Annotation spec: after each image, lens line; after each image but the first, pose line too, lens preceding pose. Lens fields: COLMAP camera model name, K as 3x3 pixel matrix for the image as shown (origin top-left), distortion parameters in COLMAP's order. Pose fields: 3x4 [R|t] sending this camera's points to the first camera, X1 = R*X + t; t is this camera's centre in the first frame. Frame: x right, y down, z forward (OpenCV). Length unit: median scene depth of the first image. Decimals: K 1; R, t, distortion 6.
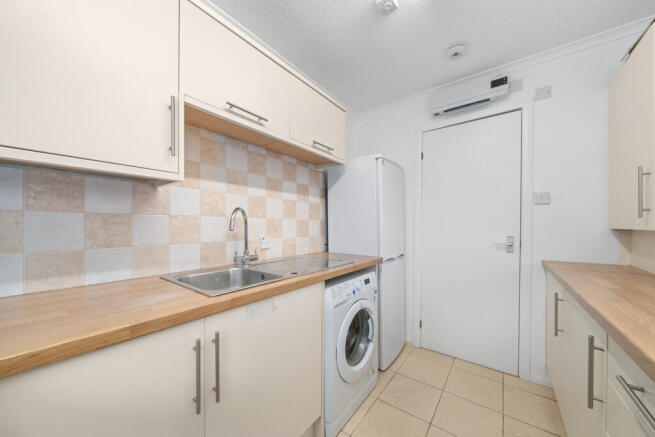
lens RADIAL K [[235.2, 0, 330.1], [0, 235.2, 227.6], [0, 0, 1]] dist [-0.000151, -0.000020]
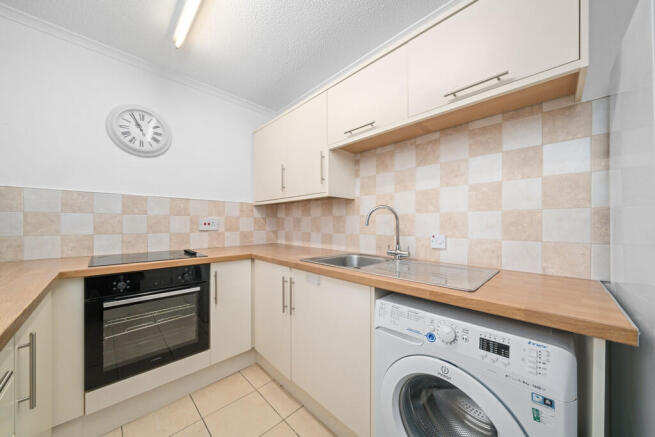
lens RADIAL K [[227.1, 0, 325.4], [0, 227.1, 224.3], [0, 0, 1]] dist [-0.000222, 0.000001]
pose [[-0.158172, -0.003994, -0.987404, 0.665813], [-0.014309, 0.999896, -0.001752, 0.009495], [0.987308, 0.013852, -0.158213, 0.815522]]
